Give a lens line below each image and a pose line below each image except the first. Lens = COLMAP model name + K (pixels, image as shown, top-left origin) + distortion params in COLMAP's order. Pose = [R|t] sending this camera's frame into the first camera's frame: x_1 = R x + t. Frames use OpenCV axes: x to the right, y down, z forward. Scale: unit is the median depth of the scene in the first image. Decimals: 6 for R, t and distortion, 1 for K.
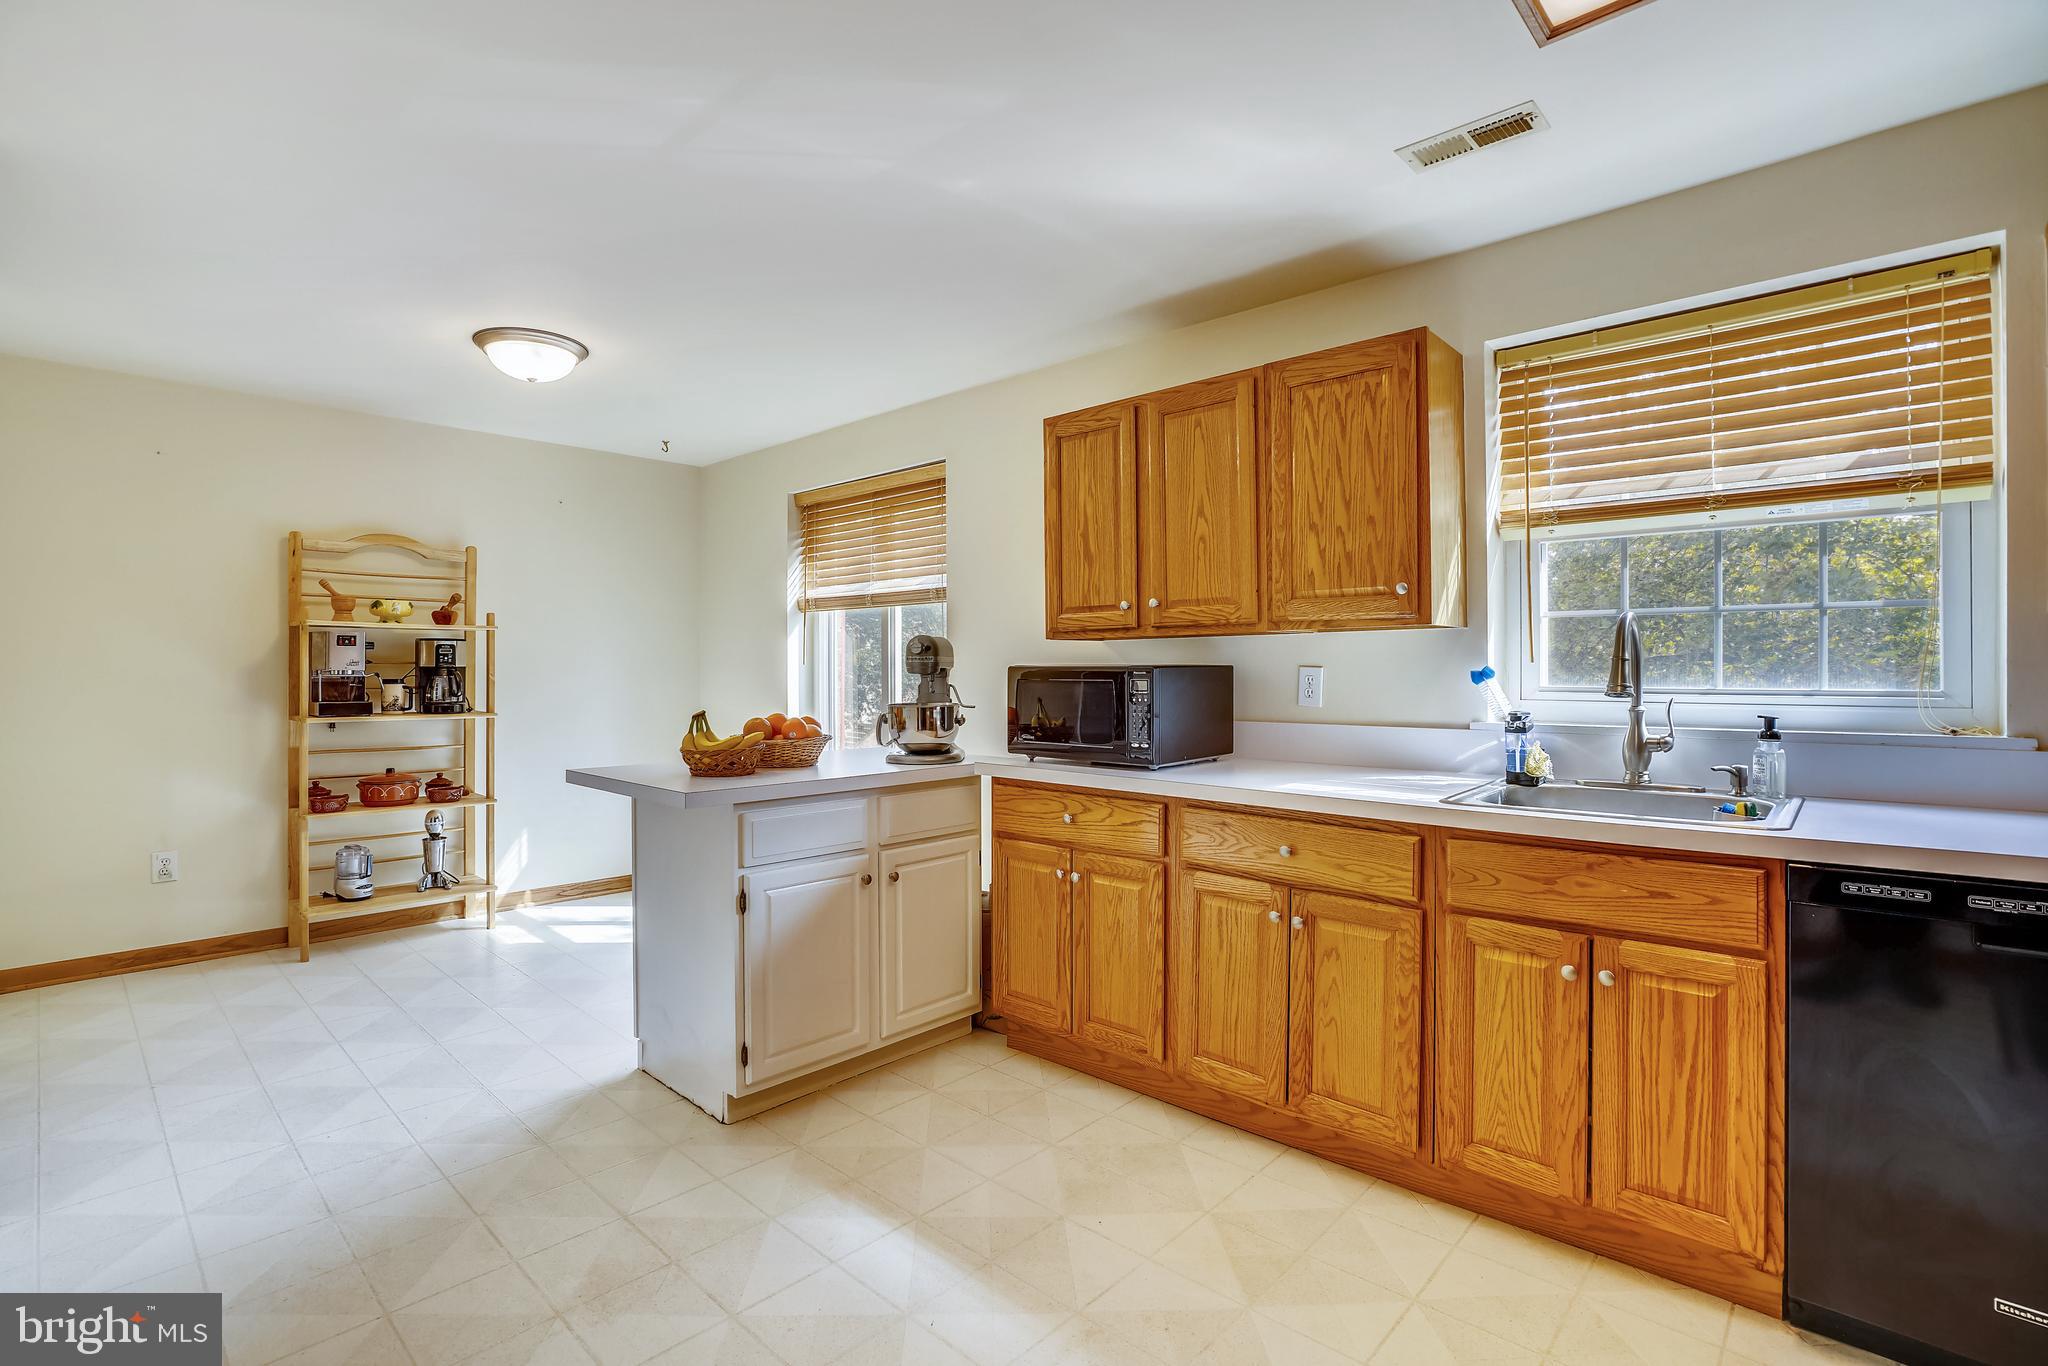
lens RADIAL K [[965.2, 0, 1024.0], [0, 965.2, 683.0], [0, 0, 1]] dist [-0.000701, 0.000063]
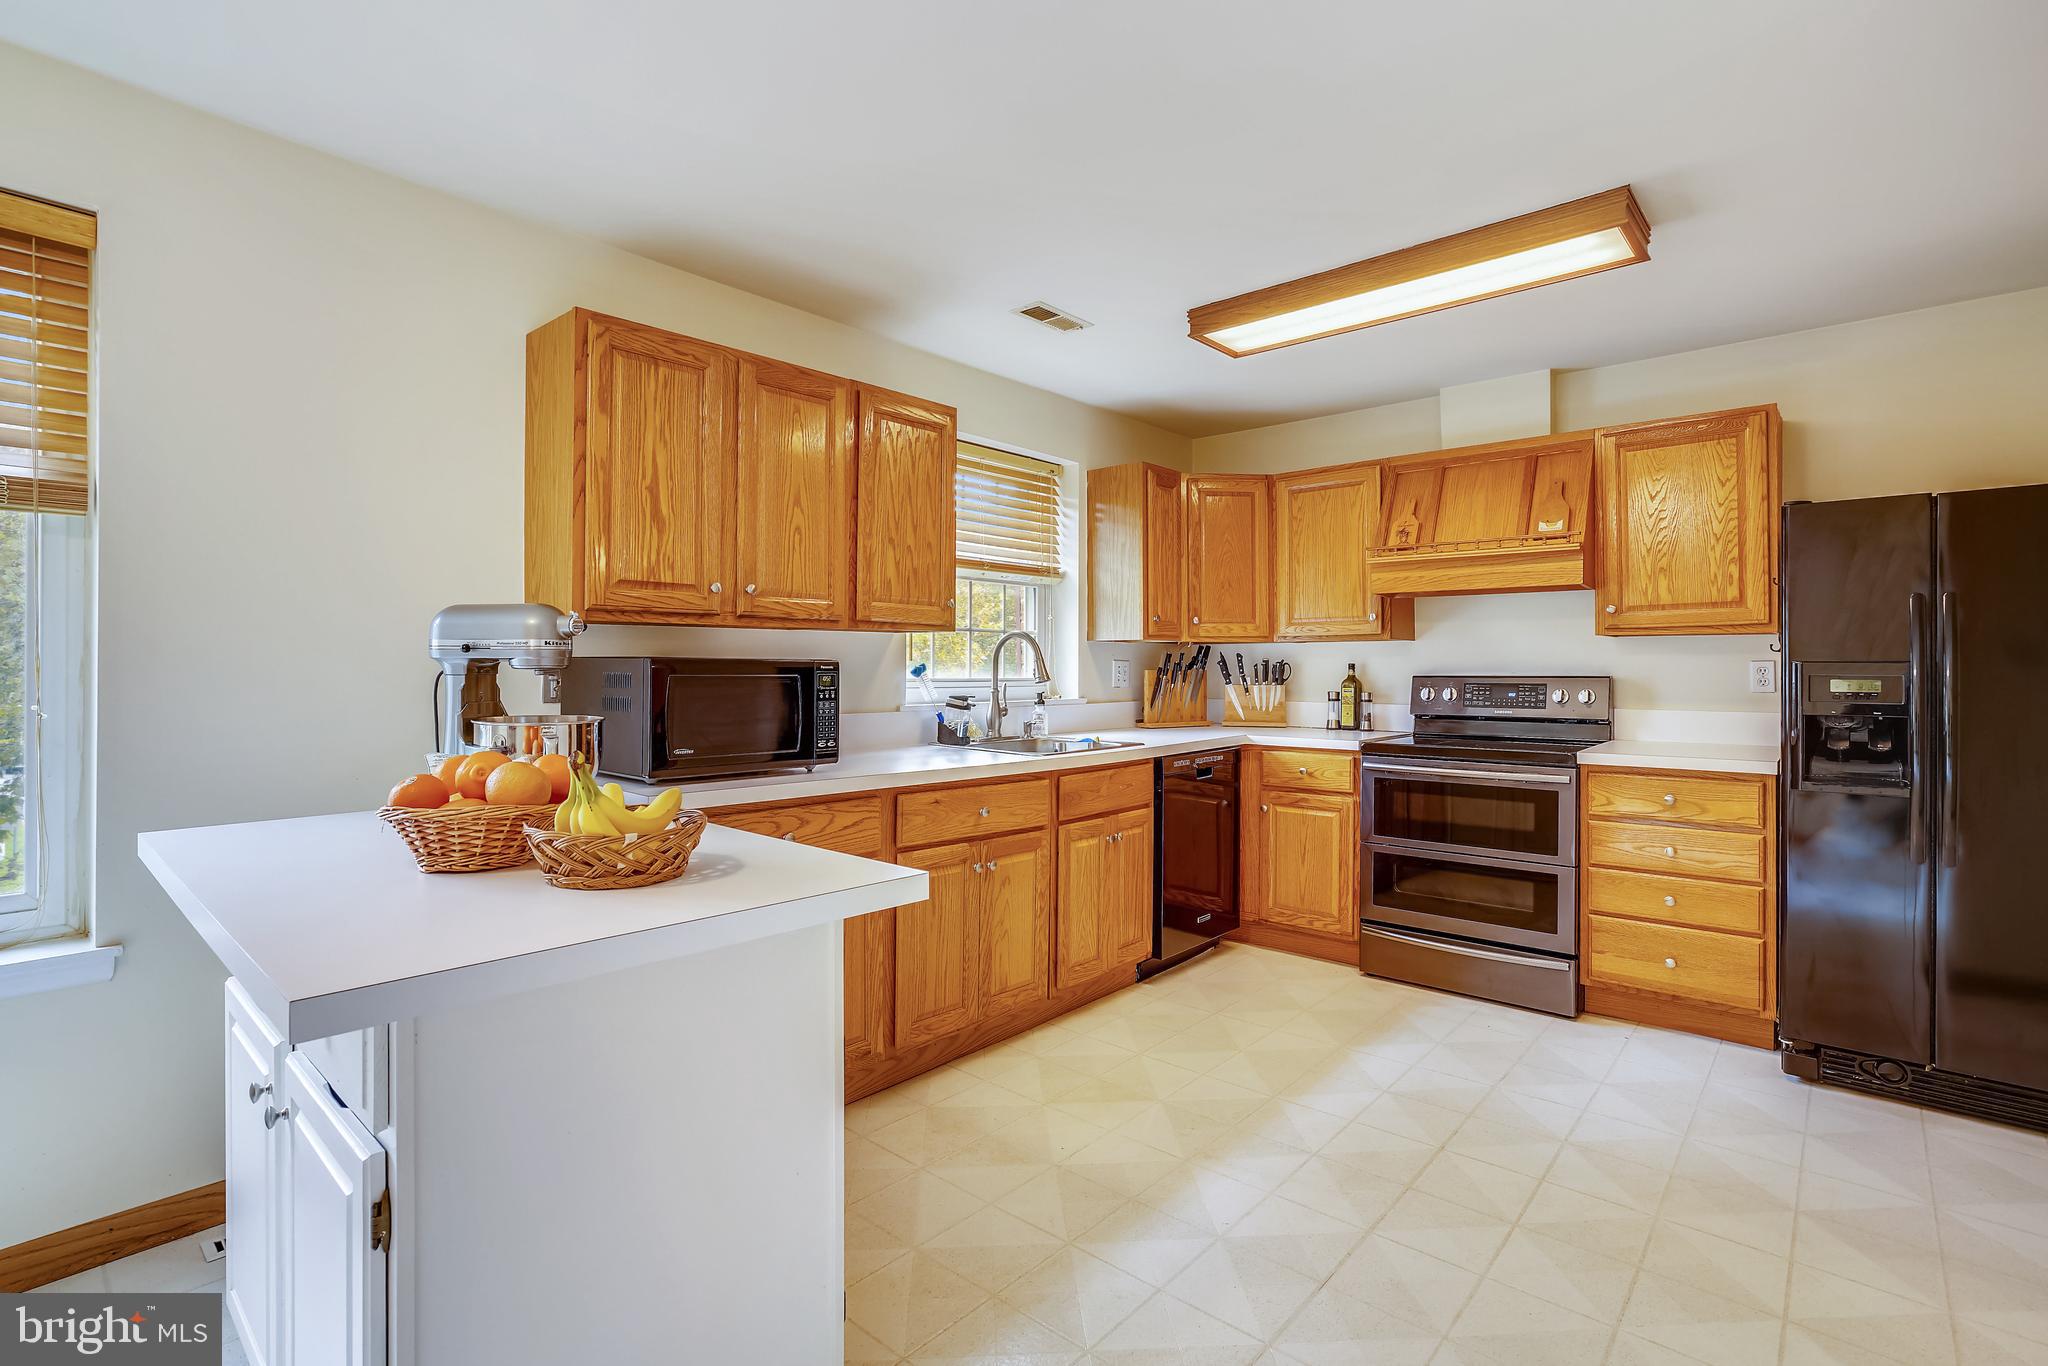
lens RADIAL K [[974.5, 0, 1024.0], [0, 974.5, 683.0], [0, 0, 1]] dist [0.013162, 0.000325]
pose [[-0.003992, -0.015234, 0.999876, -0.937458], [0.011819, 0.999813, 0.015280, -0.008380], [-0.999922, 0.011879, -0.003812, 0.912802]]
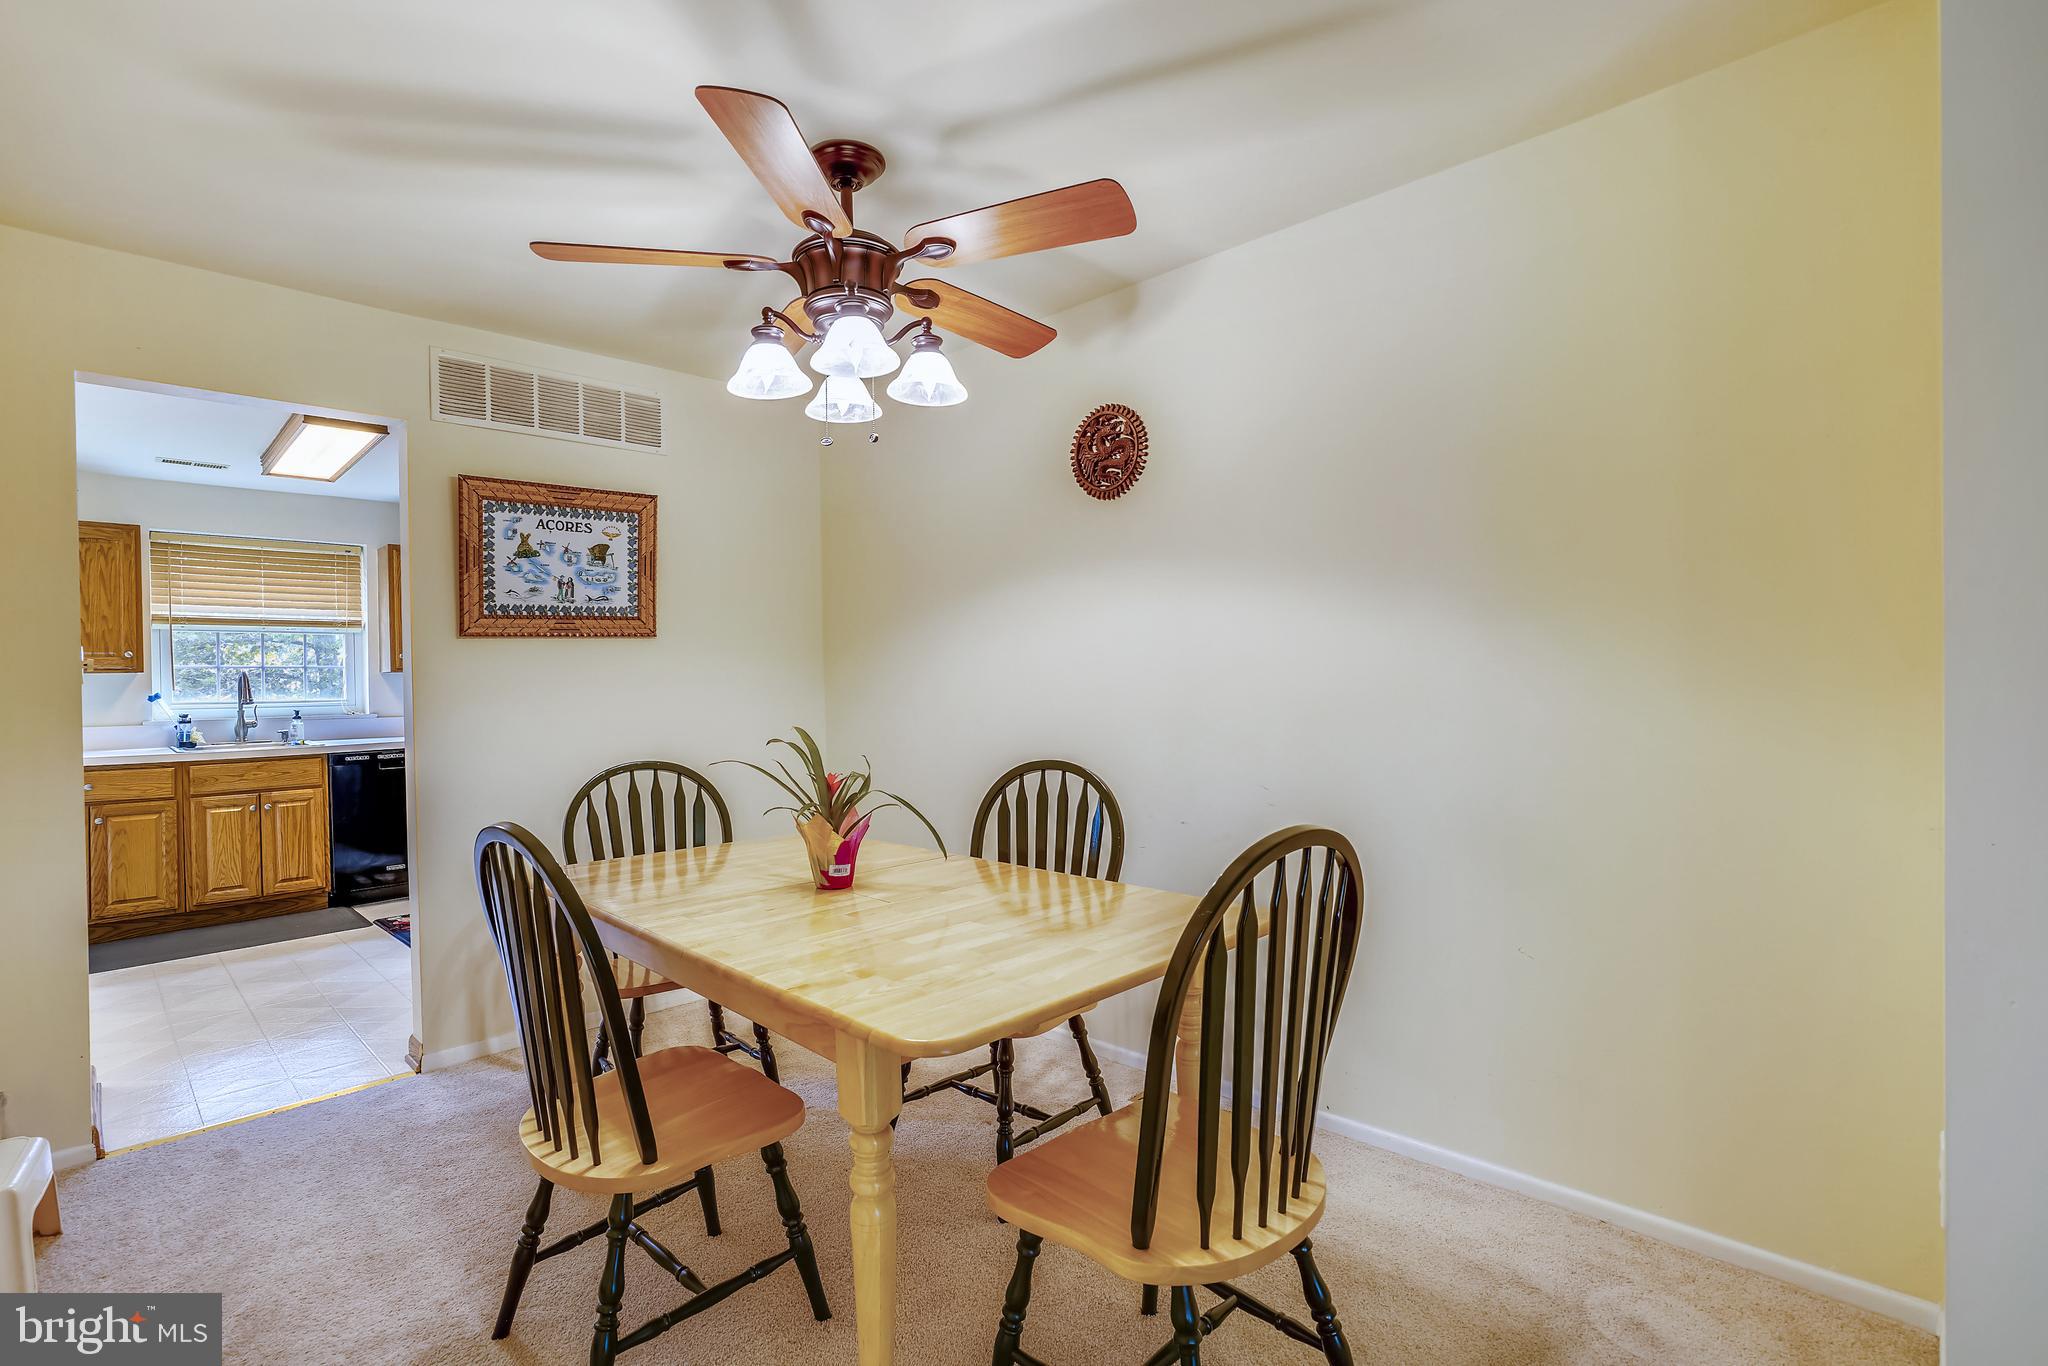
lens RADIAL K [[963.3, 0, 1024.0], [0, 963.3, 683.0], [0, 0, 1]] dist [-0.013710, 0.000608]
pose [[0.059171, 0.000740, 0.998248, -1.483365], [0.040535, 0.999173, -0.003143, 0.044007], [-0.997425, 0.040650, 0.059092, -0.977794]]
